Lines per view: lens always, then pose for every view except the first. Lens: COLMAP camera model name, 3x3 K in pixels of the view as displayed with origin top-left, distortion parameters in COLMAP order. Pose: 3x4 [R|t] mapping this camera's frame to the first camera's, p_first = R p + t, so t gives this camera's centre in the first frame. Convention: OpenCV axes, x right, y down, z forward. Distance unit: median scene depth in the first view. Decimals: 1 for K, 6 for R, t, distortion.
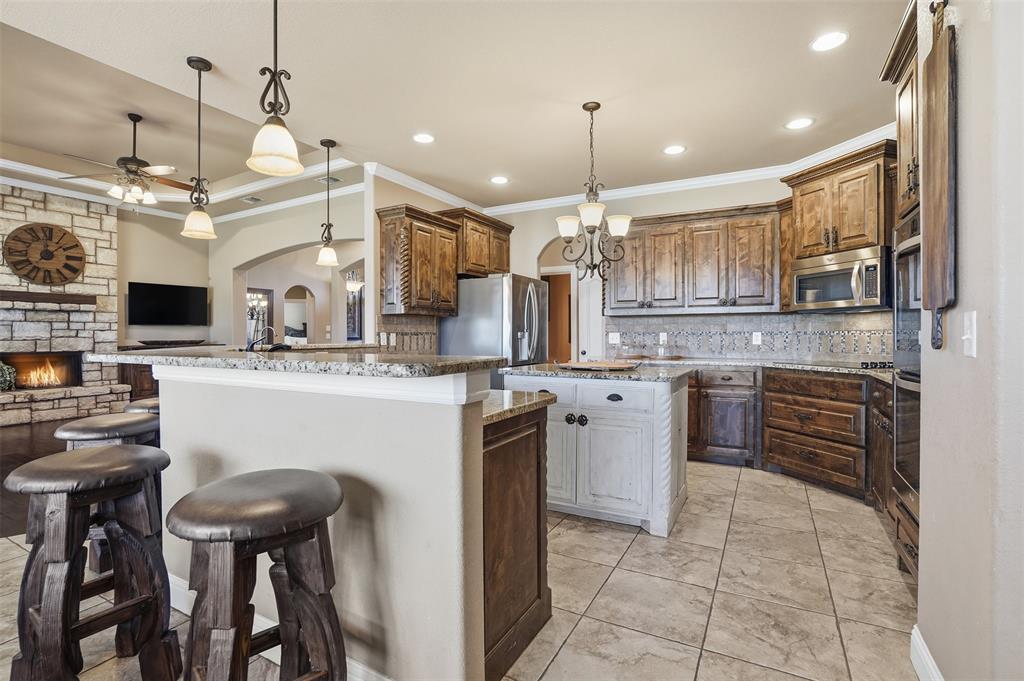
lens RADIAL K [[478.7, 0, 507.4], [0, 478.7, 339.4], [0, 0, 1]] dist [-0.048312, 0.018134]
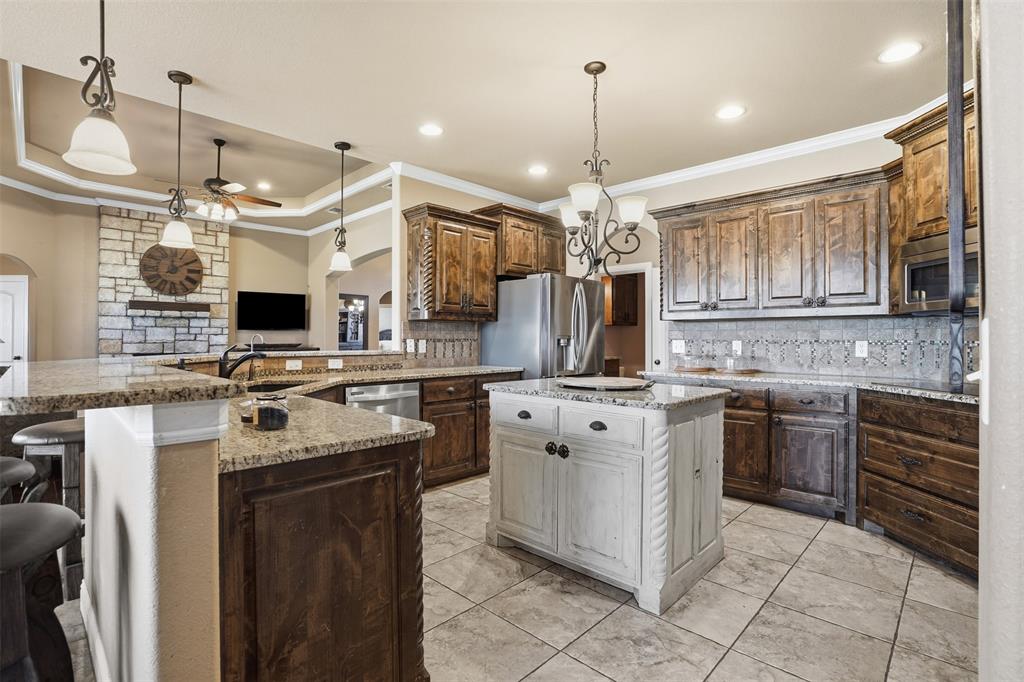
lens RADIAL K [[485.9, 0, 507.0], [0, 485.9, 335.5], [0, 0, 1]] dist [-0.051529, 0.020948]
pose [[0.965083, 0.003142, -0.261926, 0.175751], [-0.007114, 0.999874, -0.014220, -0.009086], [0.261848, 0.015587, 0.964983, 0.113766]]
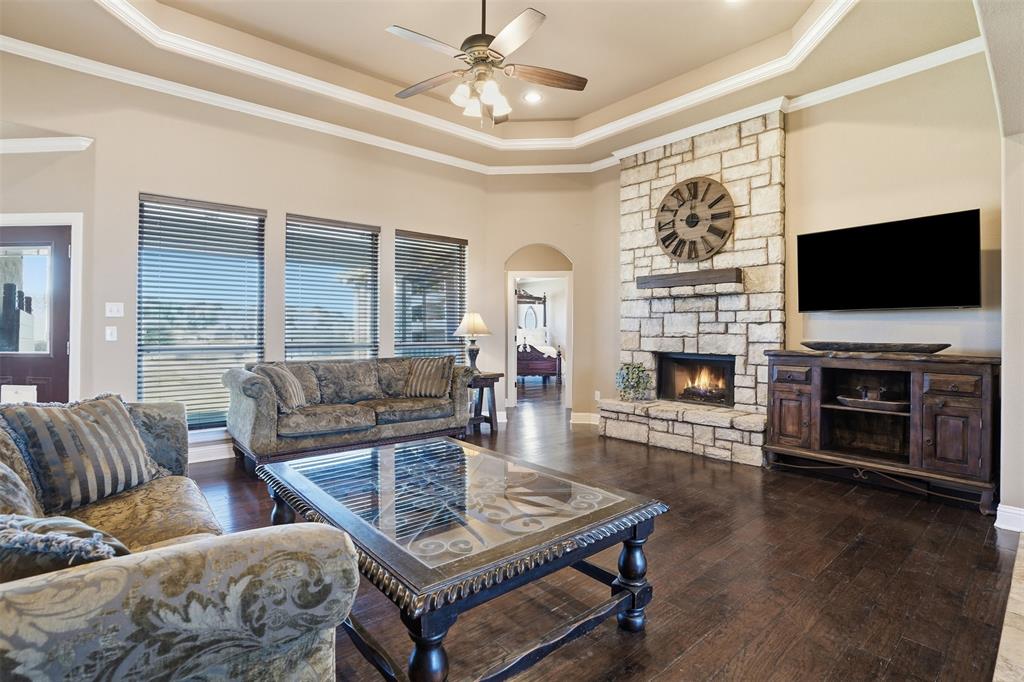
lens RADIAL K [[491.9, 0, 509.0], [0, 491.9, 329.8], [0, 0, 1]] dist [-0.050120, 0.000651]
pose [[-0.346381, 0.000443, -0.938094, -0.254230], [-0.008723, 0.999955, 0.003694, -0.015567], [0.938053, 0.009463, -0.346362, 1.448226]]
